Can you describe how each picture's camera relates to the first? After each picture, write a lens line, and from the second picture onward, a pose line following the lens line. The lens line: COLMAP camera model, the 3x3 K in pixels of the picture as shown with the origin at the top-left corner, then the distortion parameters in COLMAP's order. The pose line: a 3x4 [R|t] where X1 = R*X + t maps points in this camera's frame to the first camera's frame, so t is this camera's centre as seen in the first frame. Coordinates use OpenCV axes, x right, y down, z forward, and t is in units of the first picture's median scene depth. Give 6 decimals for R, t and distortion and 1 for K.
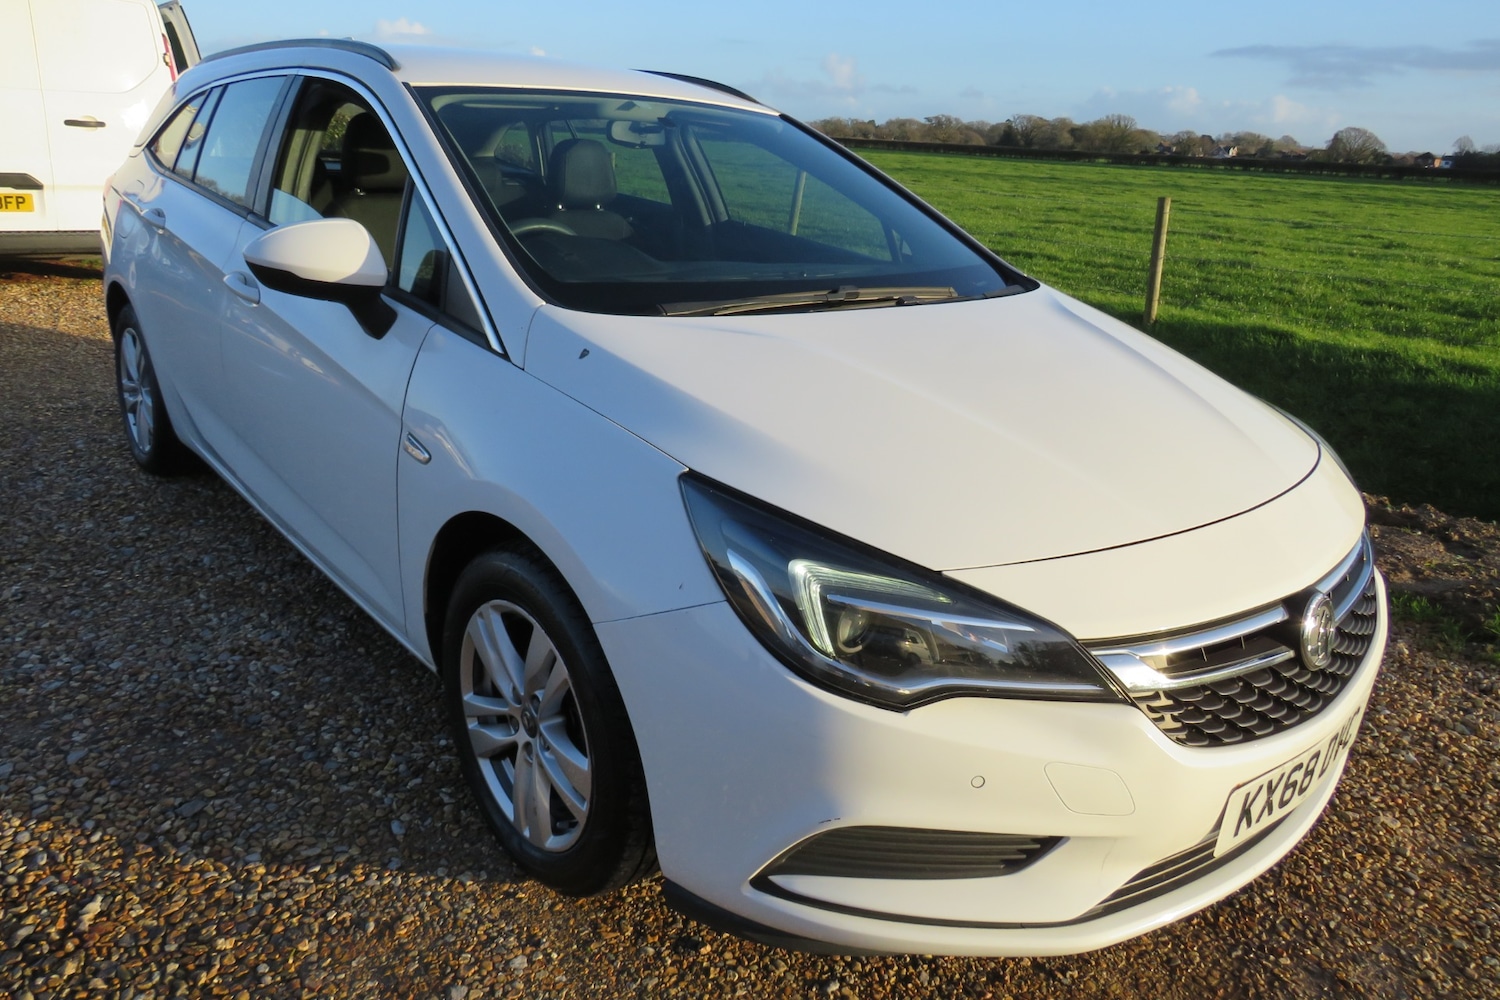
lens RADIAL K [[1059.8, 0, 741.7], [0, 1059.8, 500.3], [0, 0, 1]] dist [-0.030070, 0.014855]
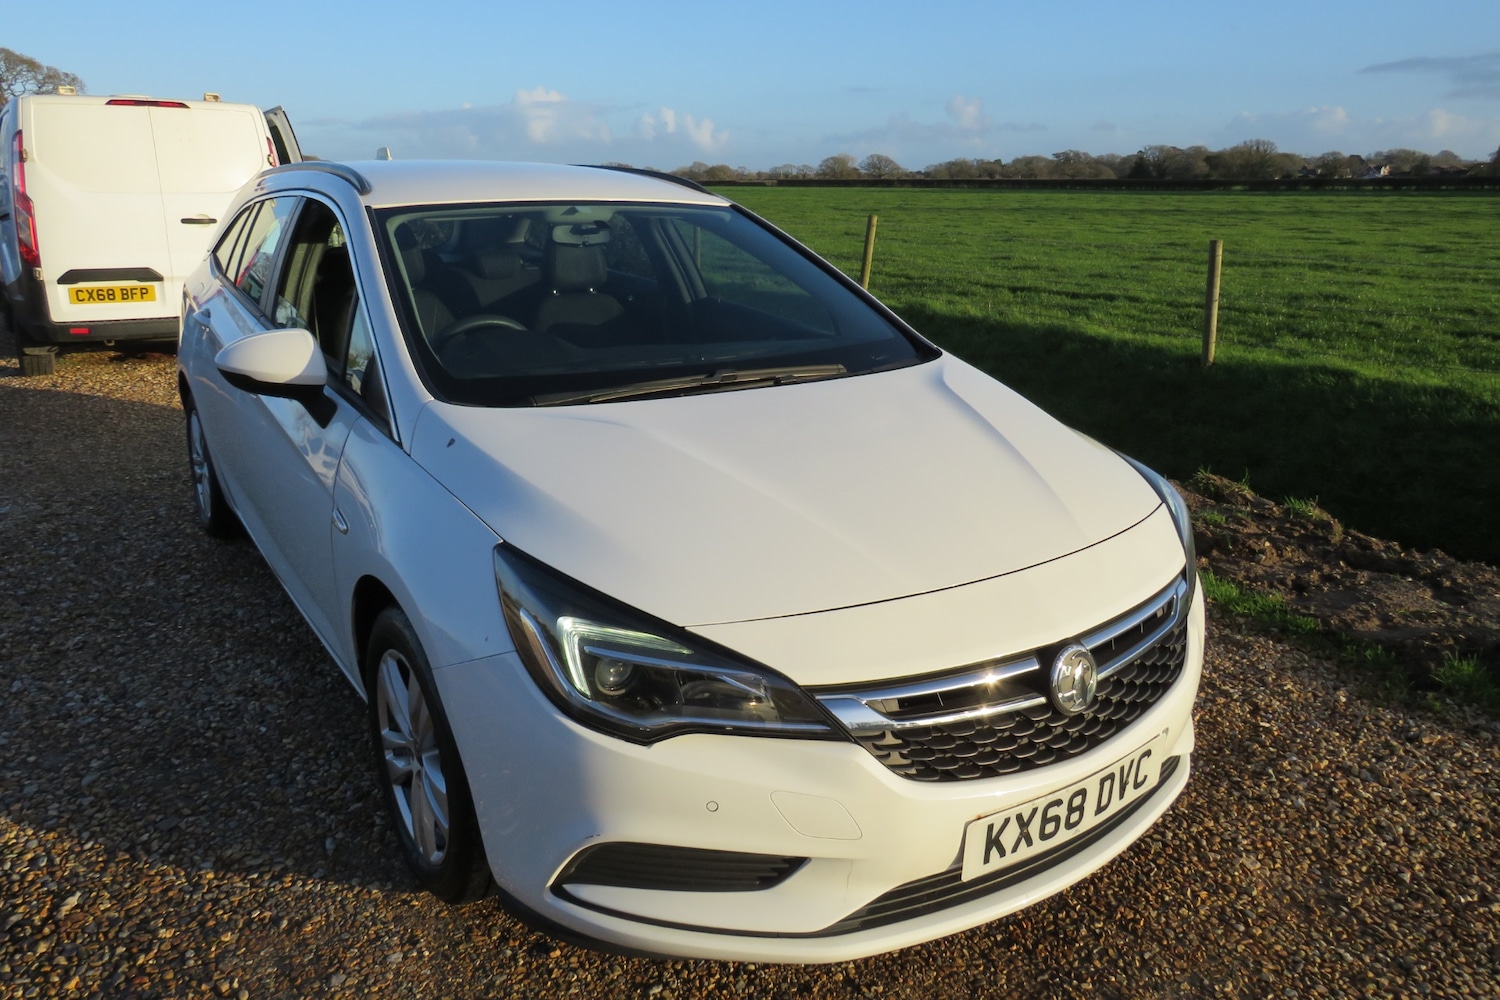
lens RADIAL K [[1059.8, 0, 743.6], [0, 1059.8, 503.8], [0, 0, 1]] dist [-0.030070, 0.014855]
pose [[0.992499, -0.016866, -0.121080, 0.314732], [0.012132, 0.999137, -0.039727, -0.018130], [0.121646, 0.037960, 0.991847, -0.137613]]
